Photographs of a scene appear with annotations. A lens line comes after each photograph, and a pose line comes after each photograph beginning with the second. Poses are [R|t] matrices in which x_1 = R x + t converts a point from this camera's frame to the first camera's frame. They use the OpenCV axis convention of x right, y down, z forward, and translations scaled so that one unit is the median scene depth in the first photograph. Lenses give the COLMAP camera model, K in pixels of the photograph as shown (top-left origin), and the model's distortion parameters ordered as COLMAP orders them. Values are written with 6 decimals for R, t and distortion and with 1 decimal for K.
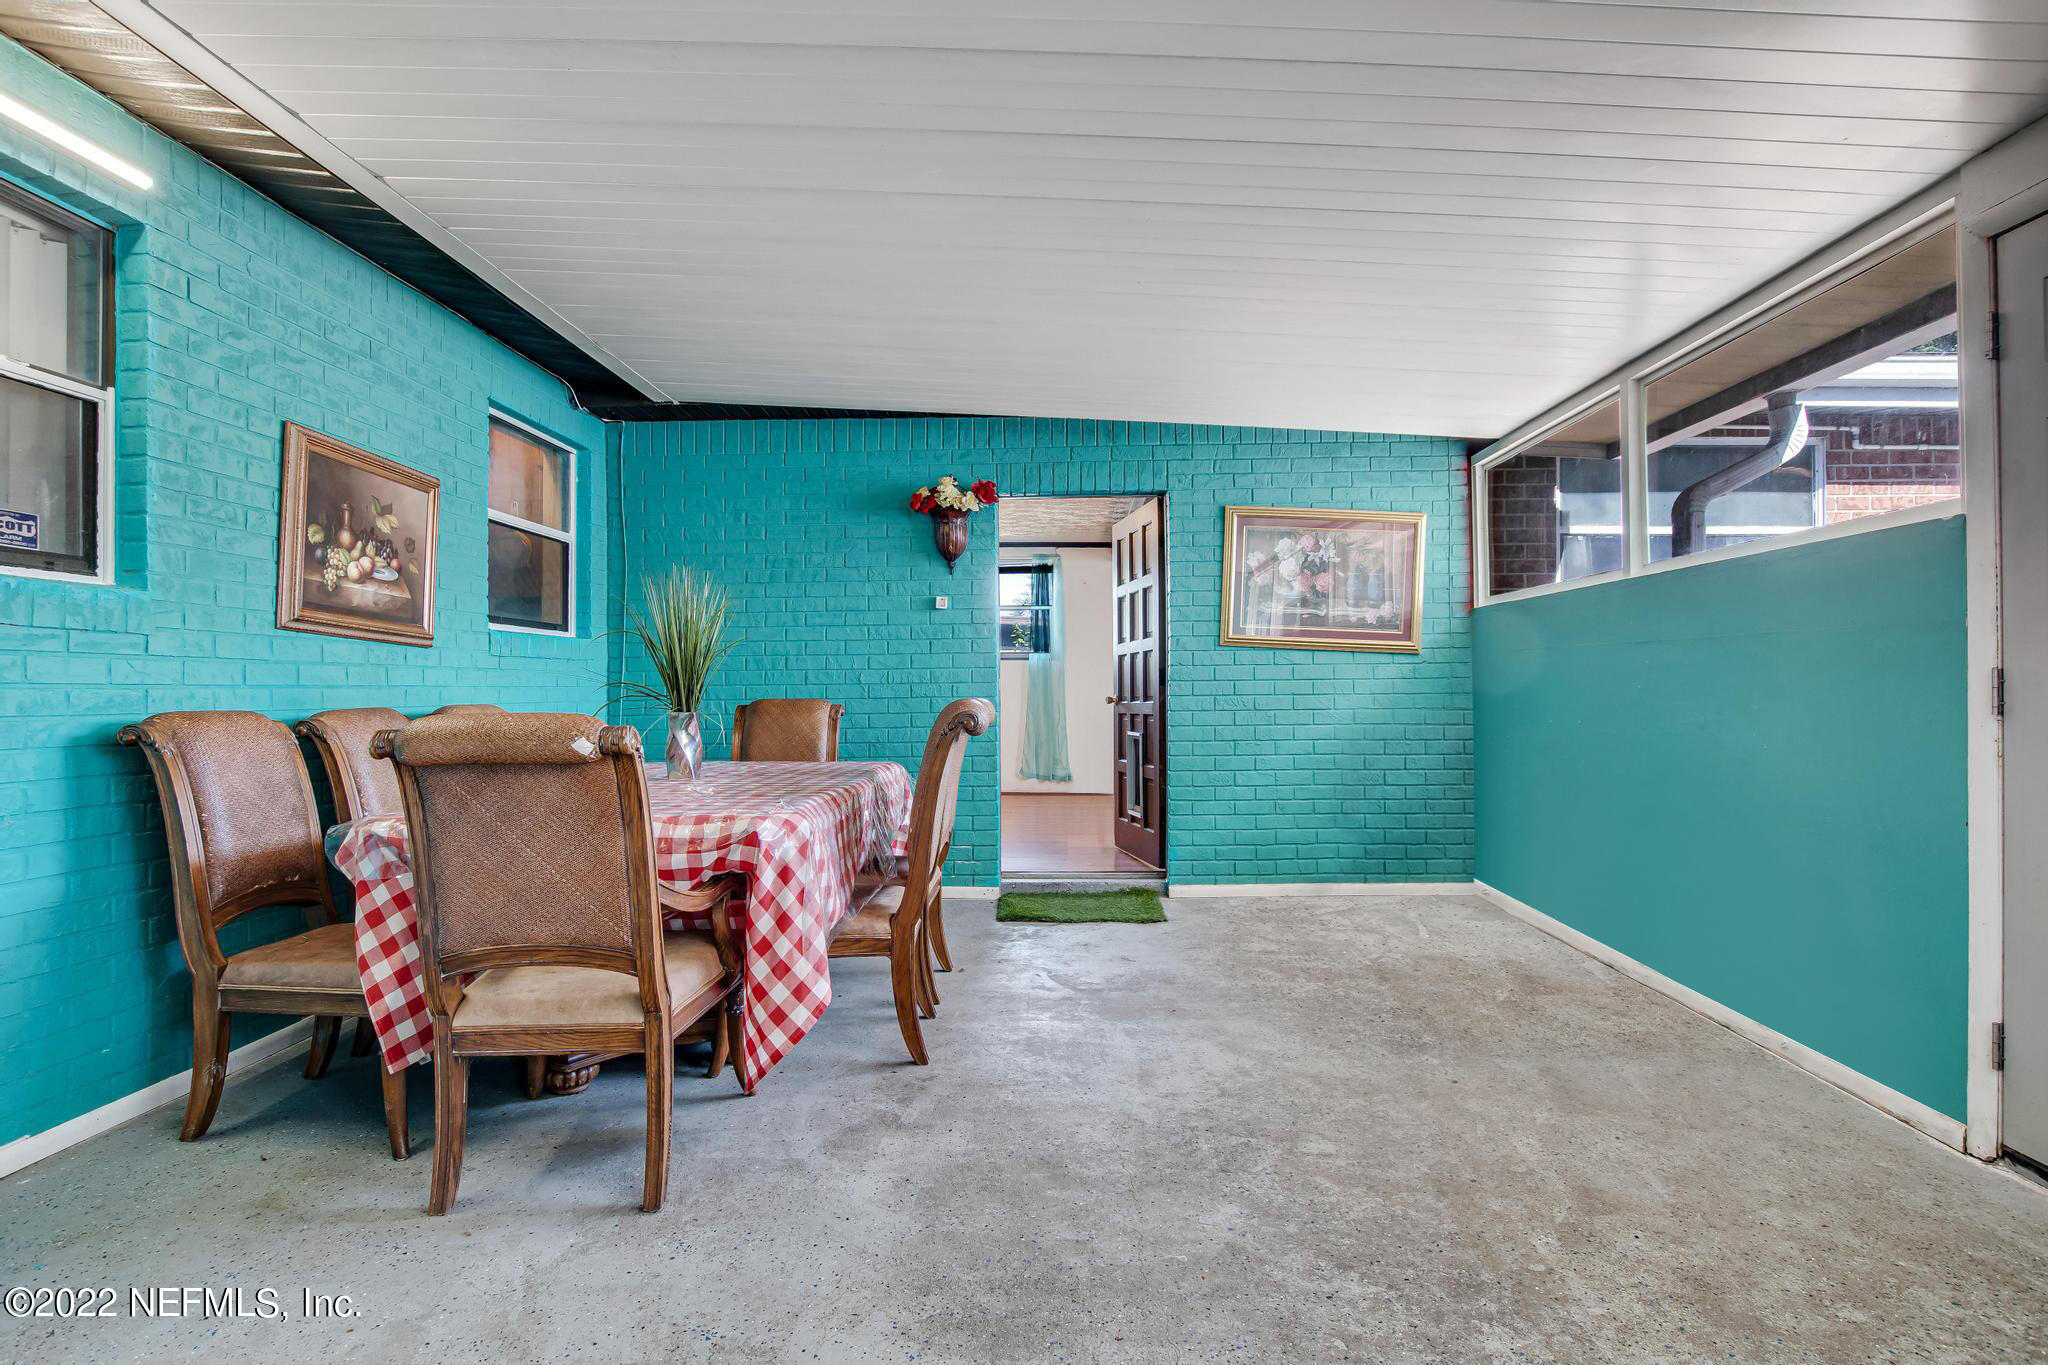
lens RADIAL K [[1016.9, 0, 1027.1], [0, 1016.9, 677.2], [0, 0, 1]] dist [-0.006356, -0.000904]
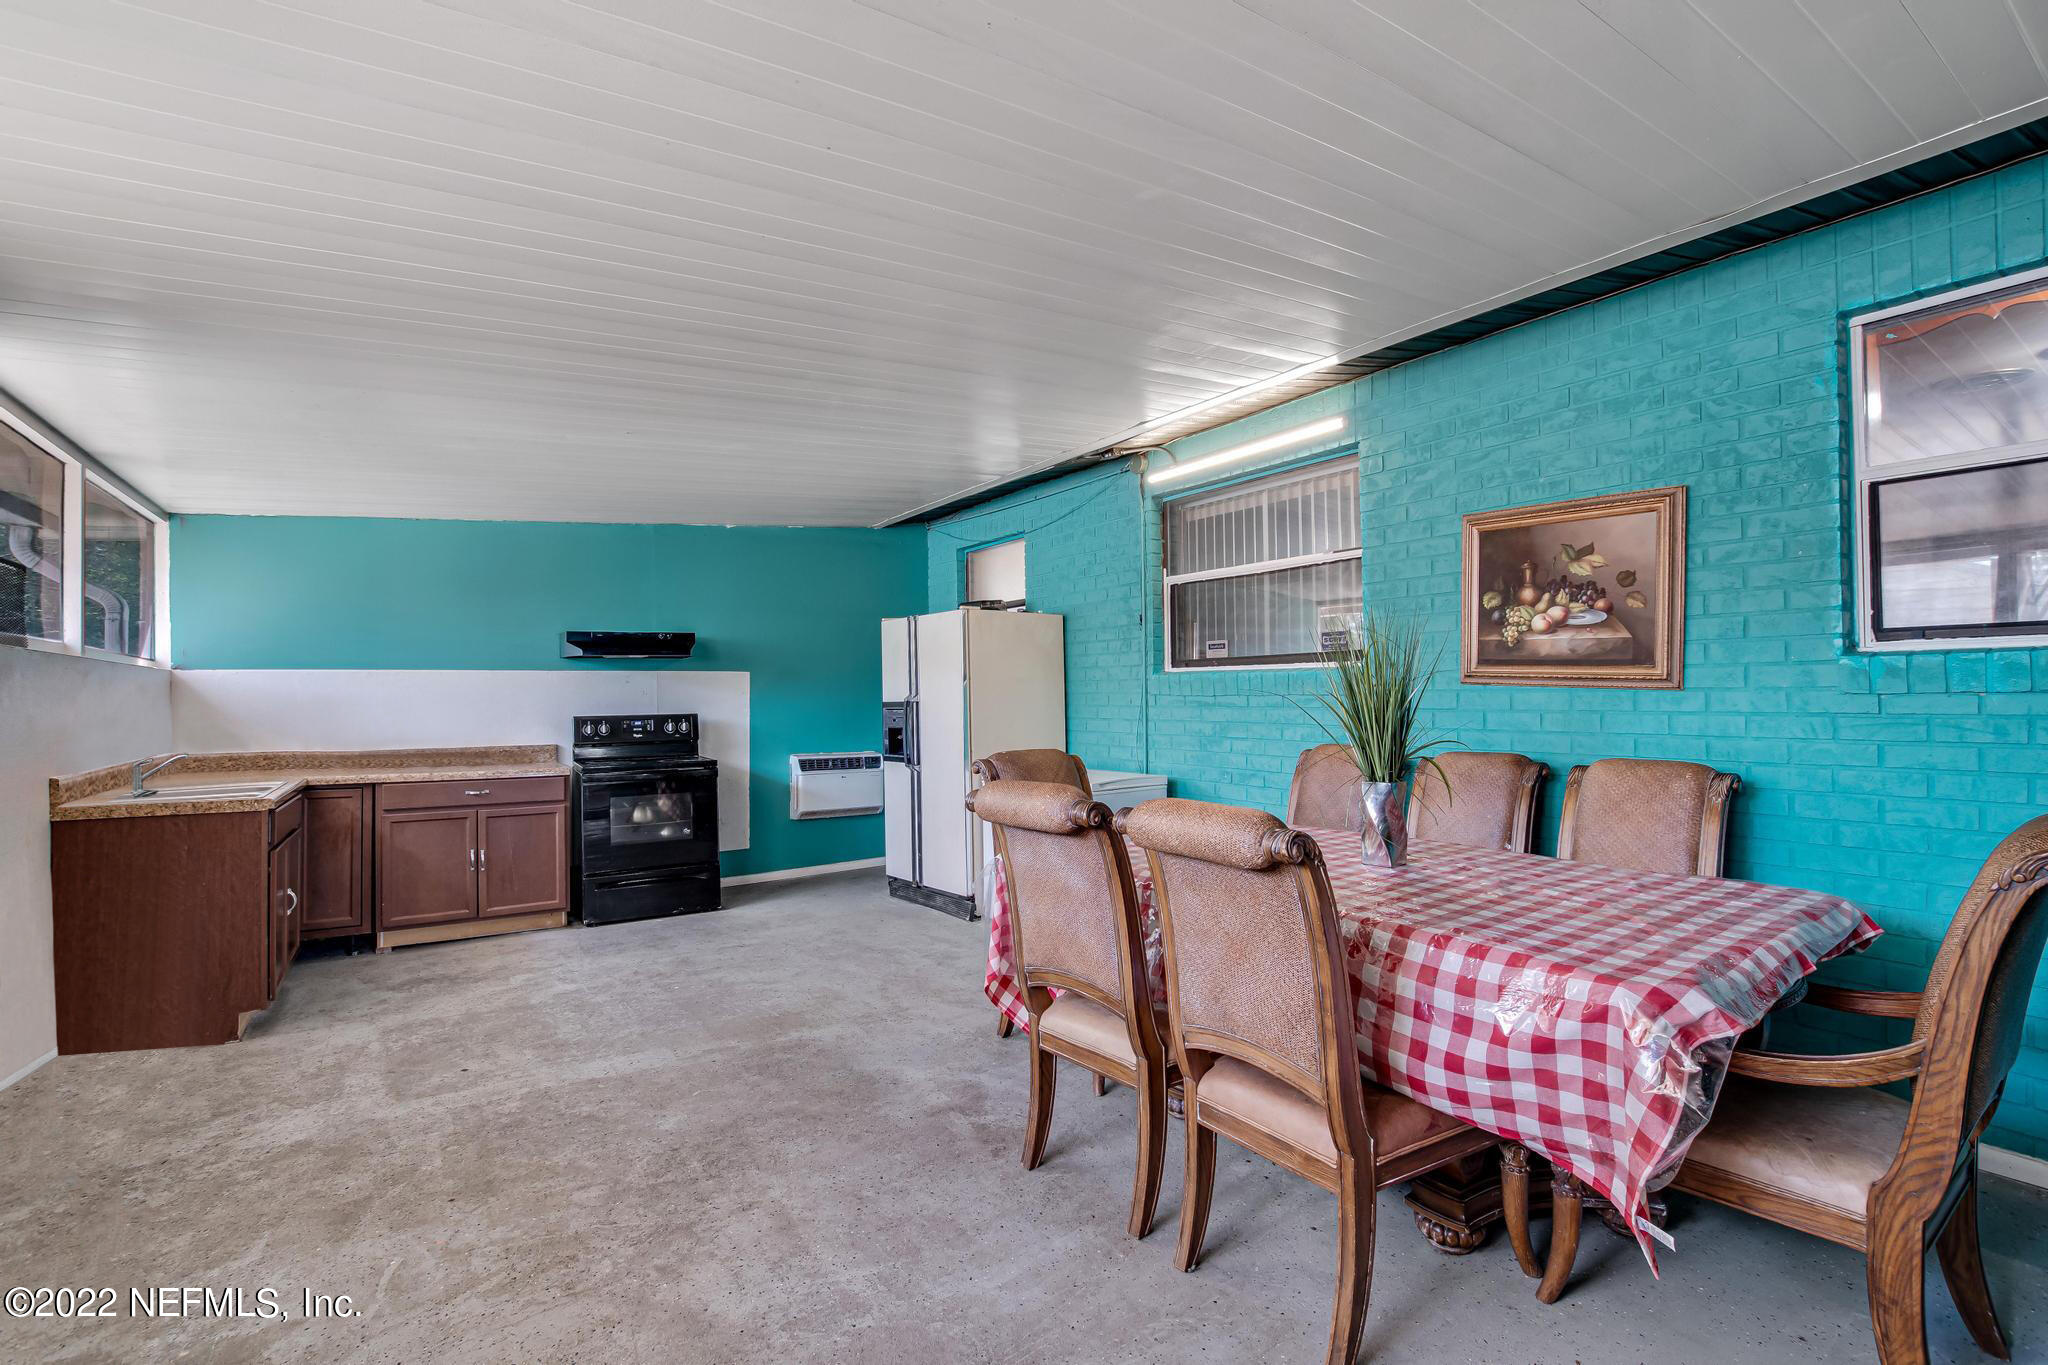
lens RADIAL K [[939.9, 0, 1038.7], [0, 939.9, 683.1], [0, 0, 1]] dist [-0.018166, 0.002885]
pose [[-0.807918, 0.013381, -0.589142, 0.403358], [0.024766, 0.999630, -0.011258, -0.052875], [0.588774, -0.023686, -0.807951, 1.775282]]
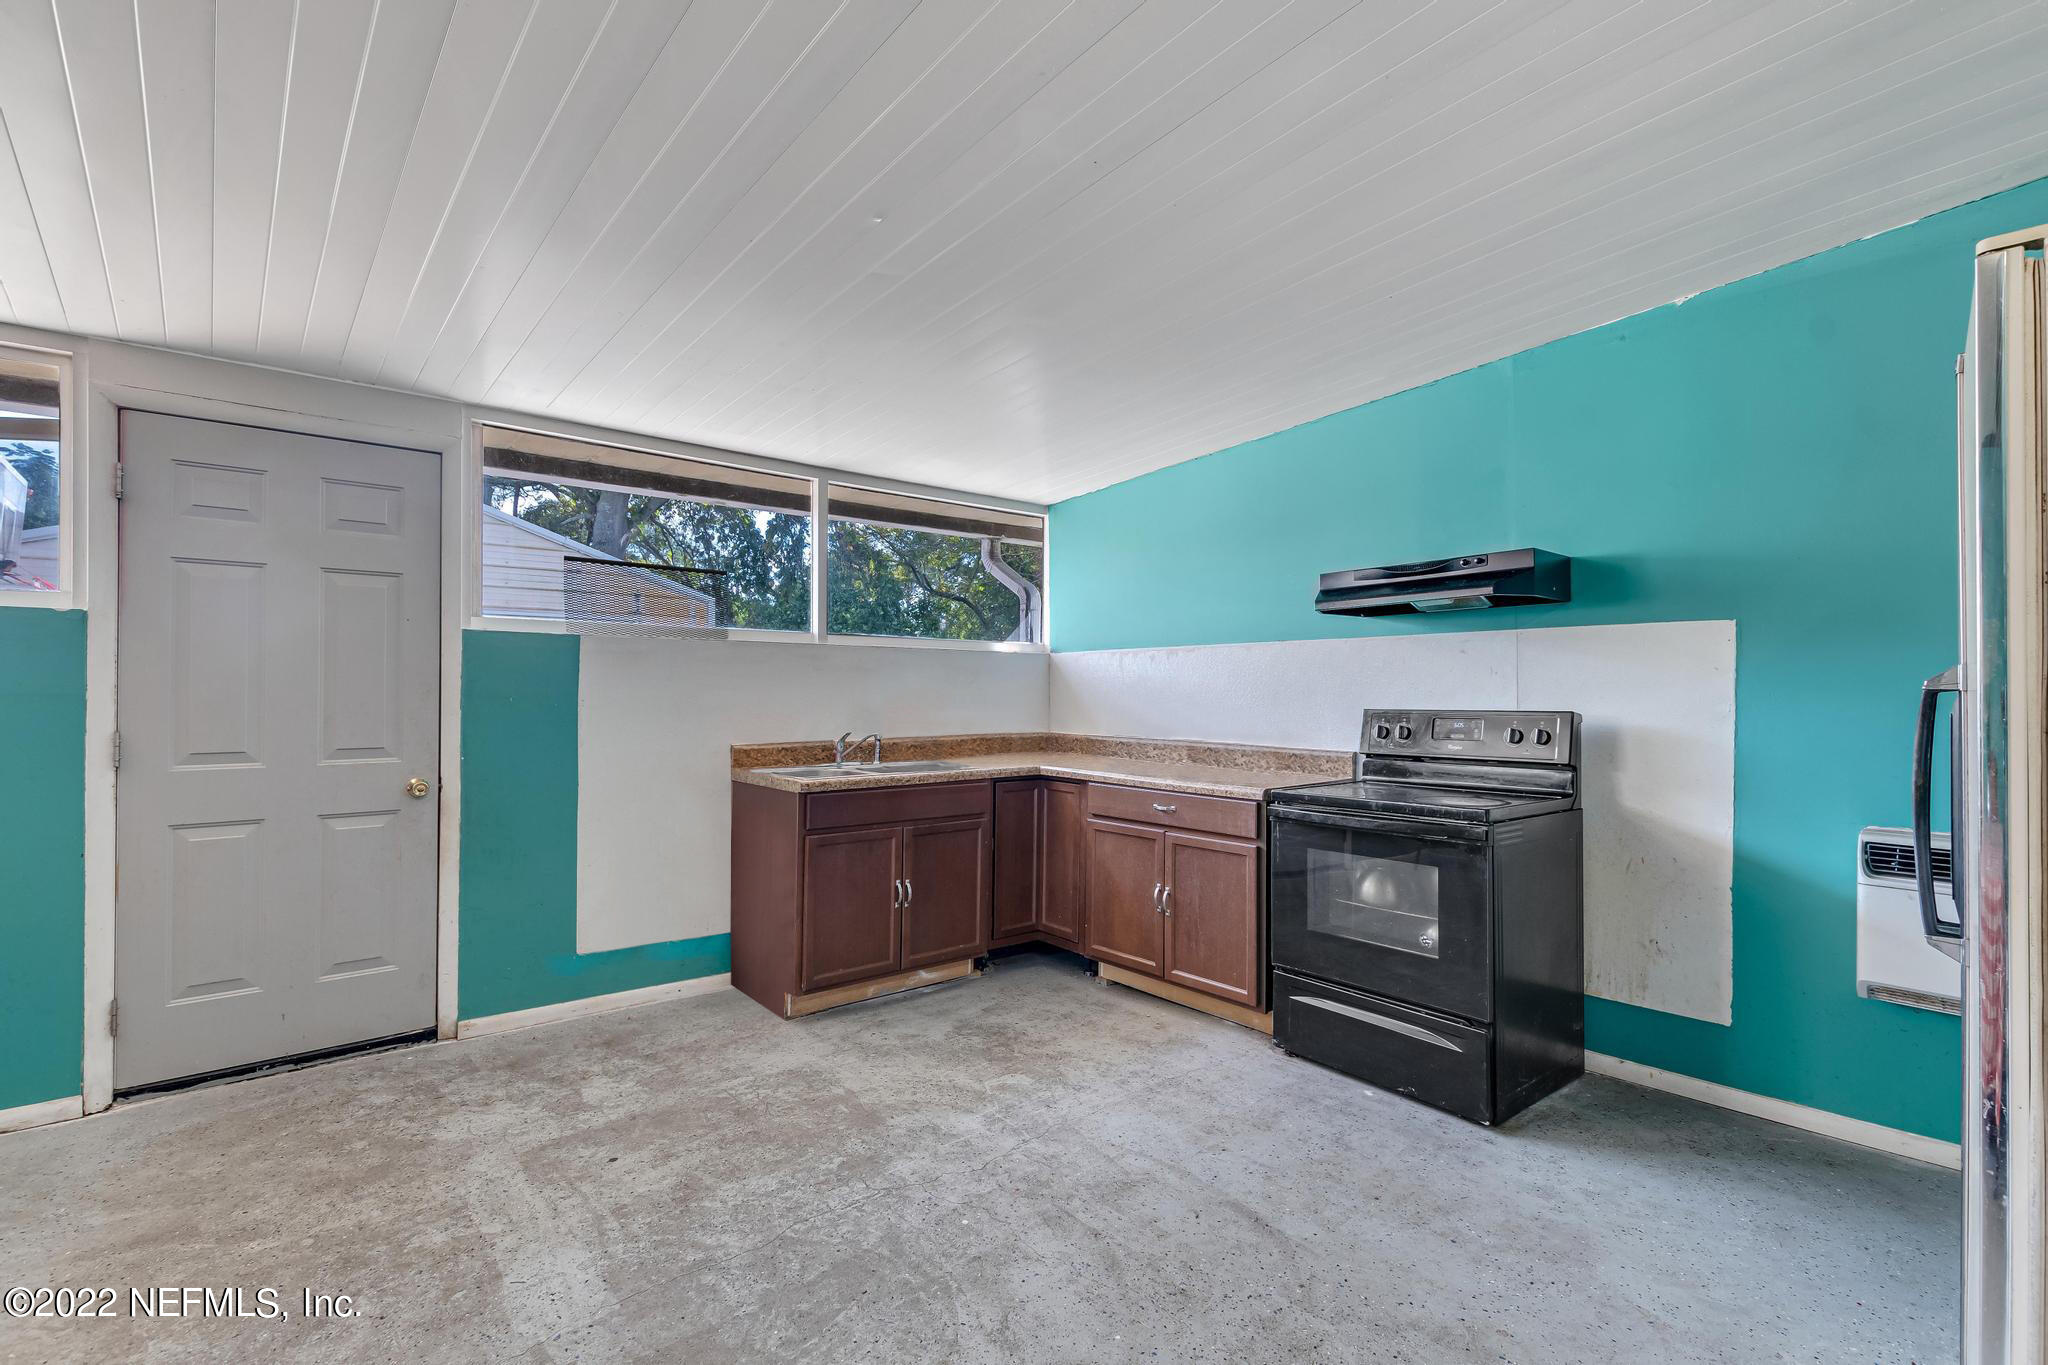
lens RADIAL K [[939.9, 0, 1024.8], [0, 939.9, 699.2], [0, 0, 1]] dist [-0.018166, 0.002885]
pose [[-0.680097, 0.003515, 0.733114, -0.586705], [0.001997, 0.999994, -0.002943, -0.037017], [-0.733120, -0.000538, -0.680100, 0.748108]]
